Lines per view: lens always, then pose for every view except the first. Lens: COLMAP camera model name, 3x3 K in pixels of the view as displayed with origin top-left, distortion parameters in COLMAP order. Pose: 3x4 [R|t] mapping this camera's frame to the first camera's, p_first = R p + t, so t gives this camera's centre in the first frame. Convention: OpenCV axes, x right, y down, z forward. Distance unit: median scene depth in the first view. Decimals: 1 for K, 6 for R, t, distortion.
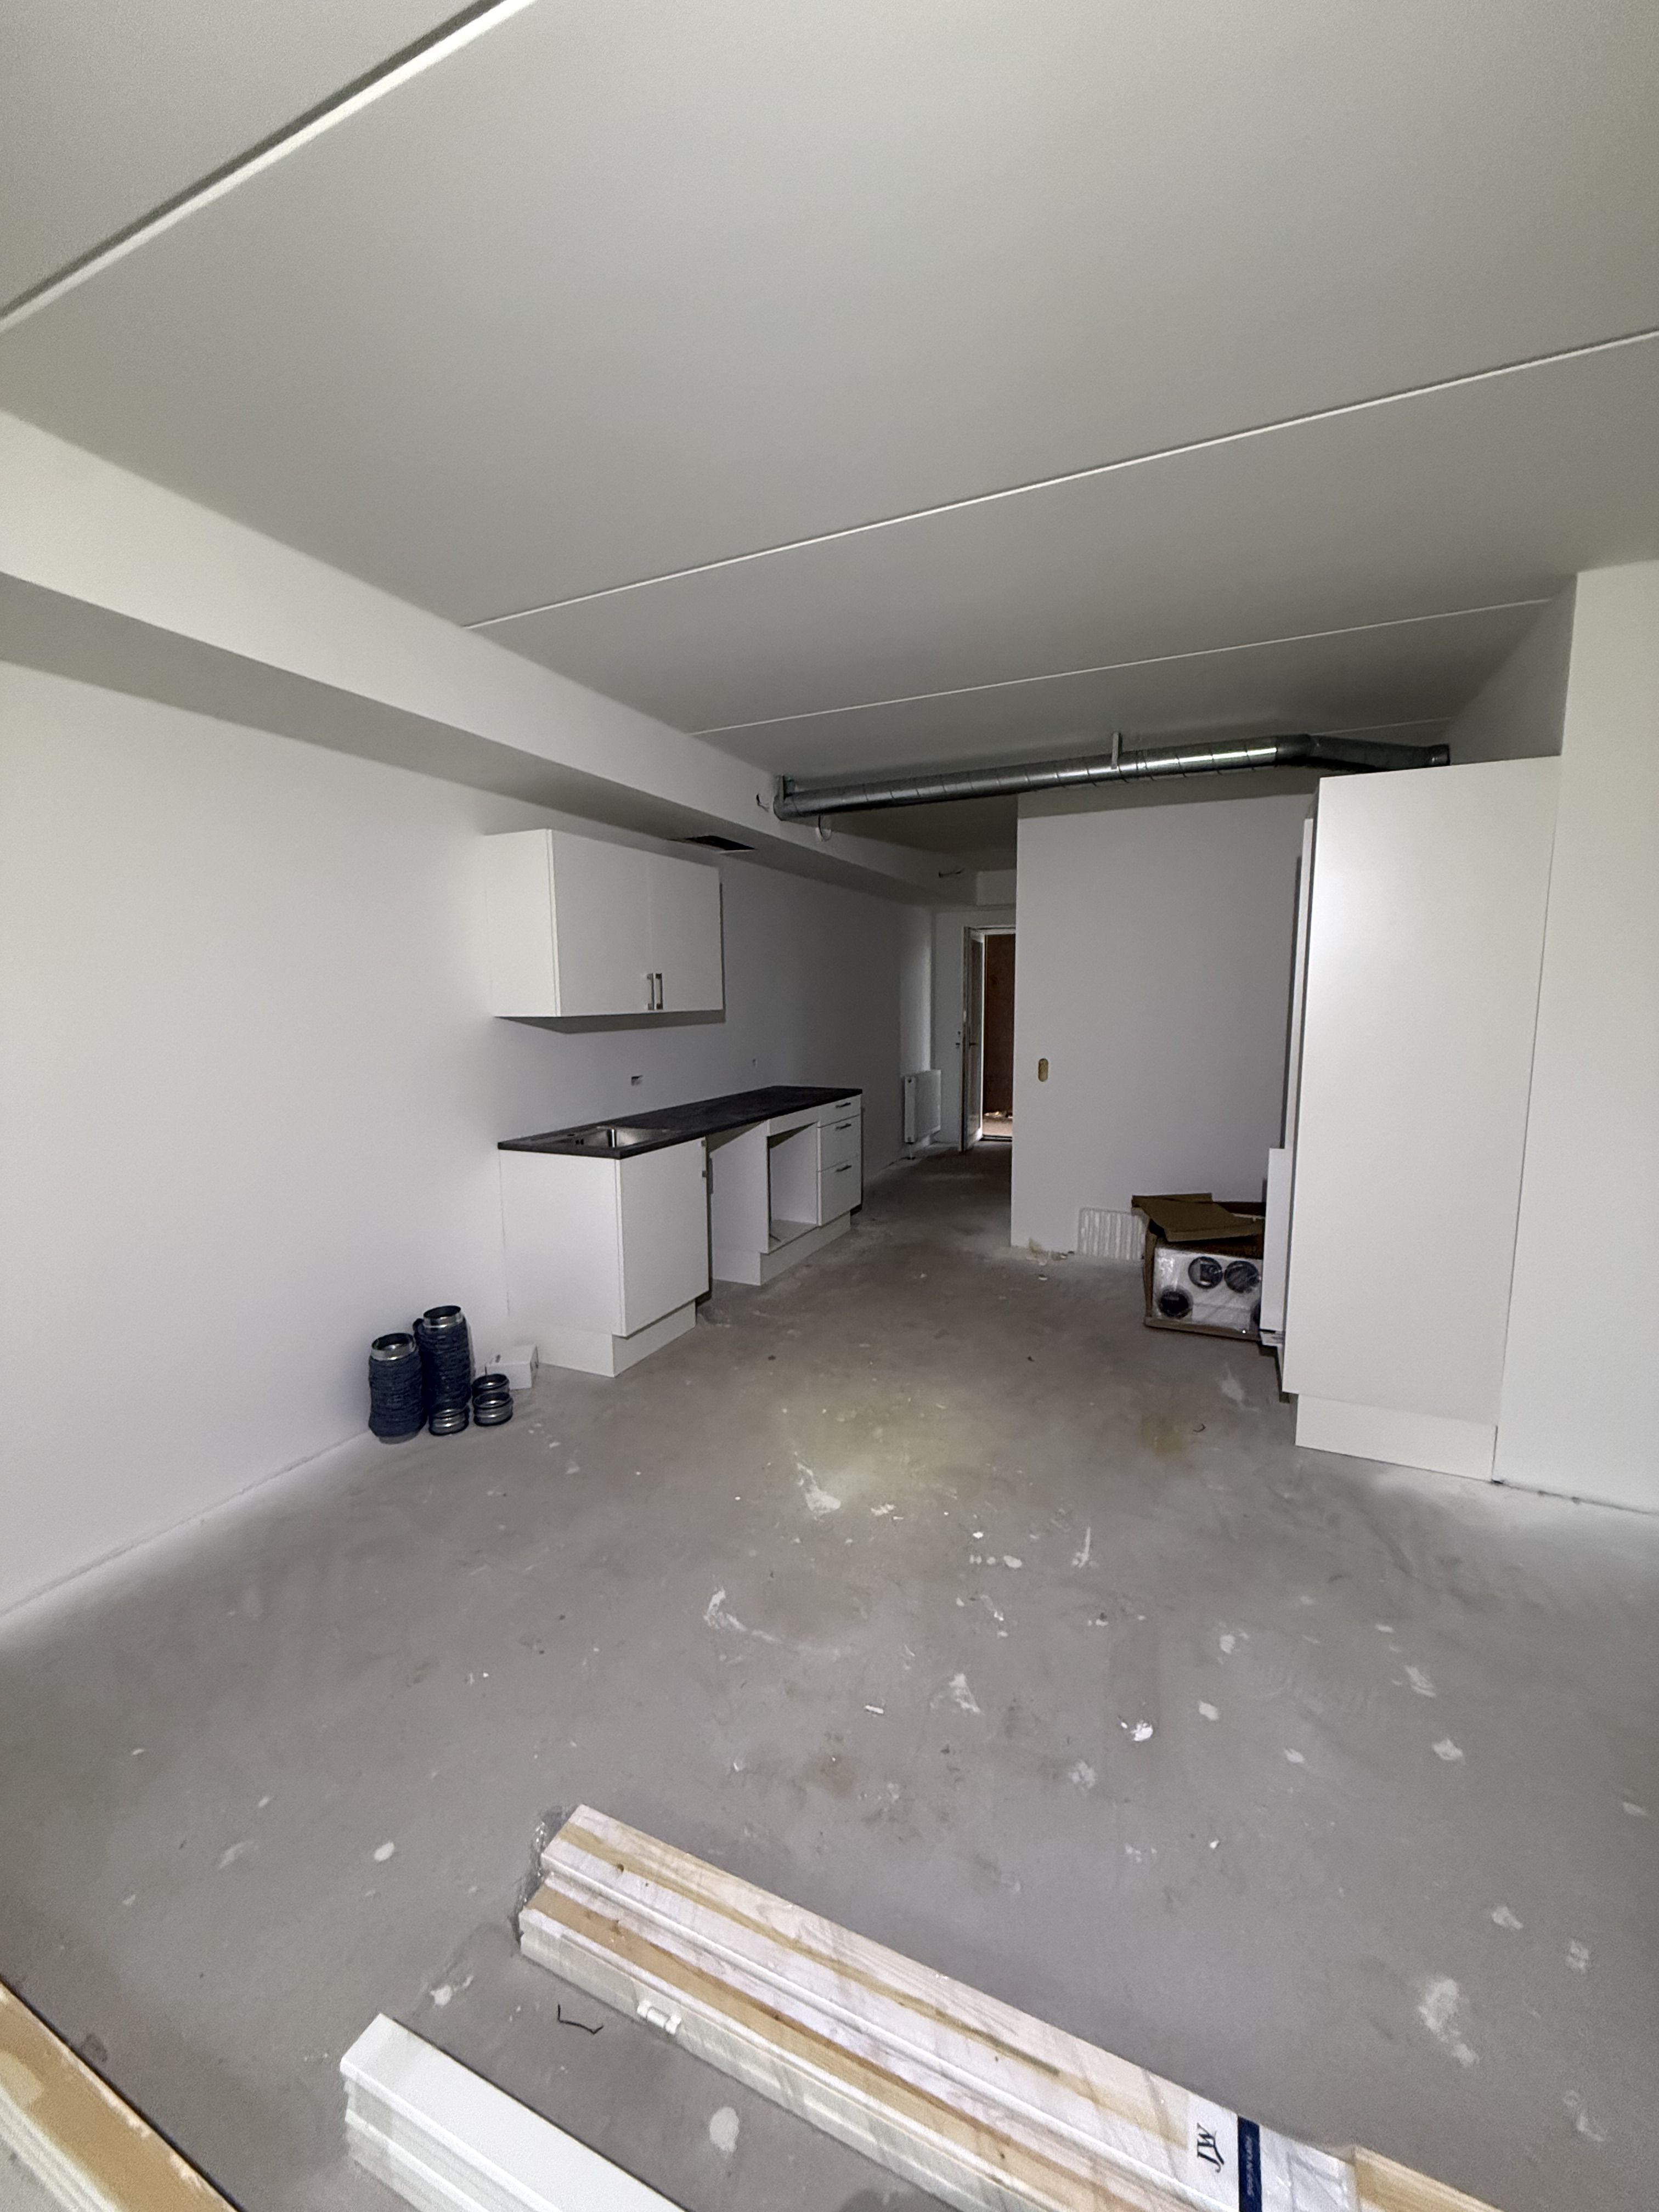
lens RADIAL K [[888.1, 0, 829.5], [0, 888.1, 1106.0], [0, 0, 1]] dist [-0.000027, -0.000002]
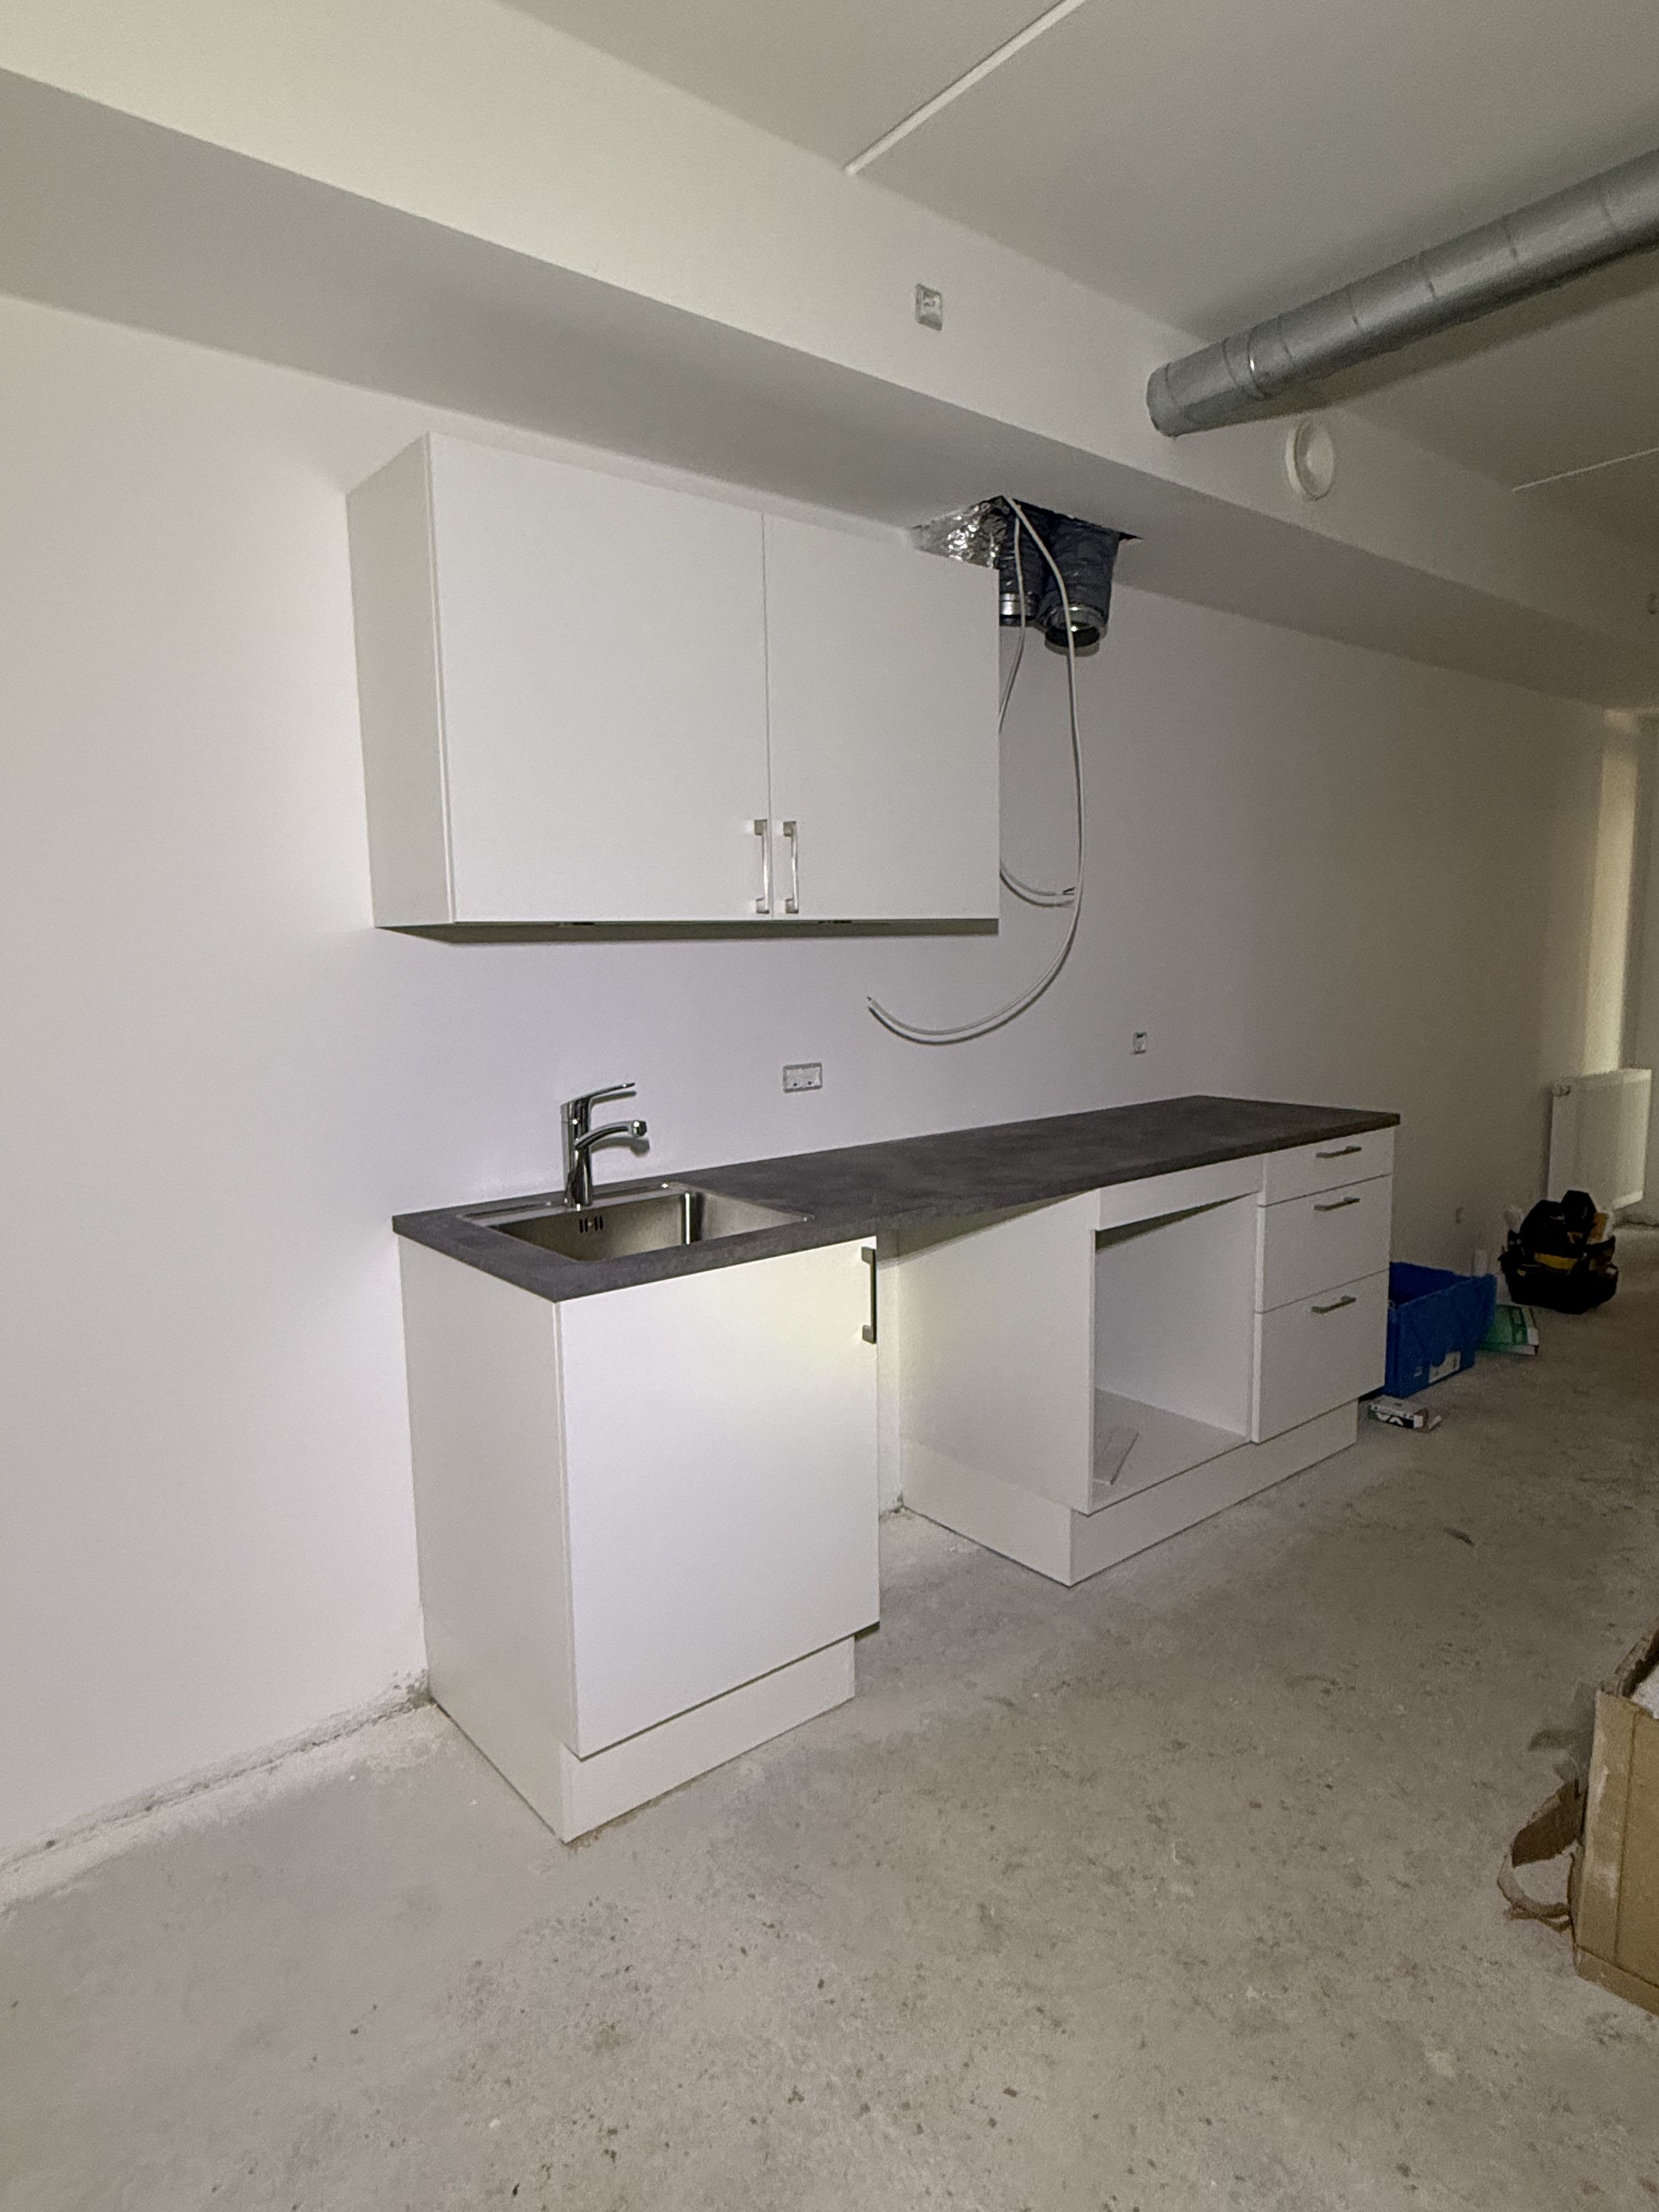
lens RADIAL K [[1281.1, 0, 829.5], [0, 1281.1, 1106.0], [0, 0, 1]] dist [0.045130, 0.000256]
pose [[0.900908, 0.046889, -0.431469, 0.070829], [-0.044339, 0.998889, 0.015972, -0.026112], [0.431739, 0.004741, 0.901986, 0.410508]]
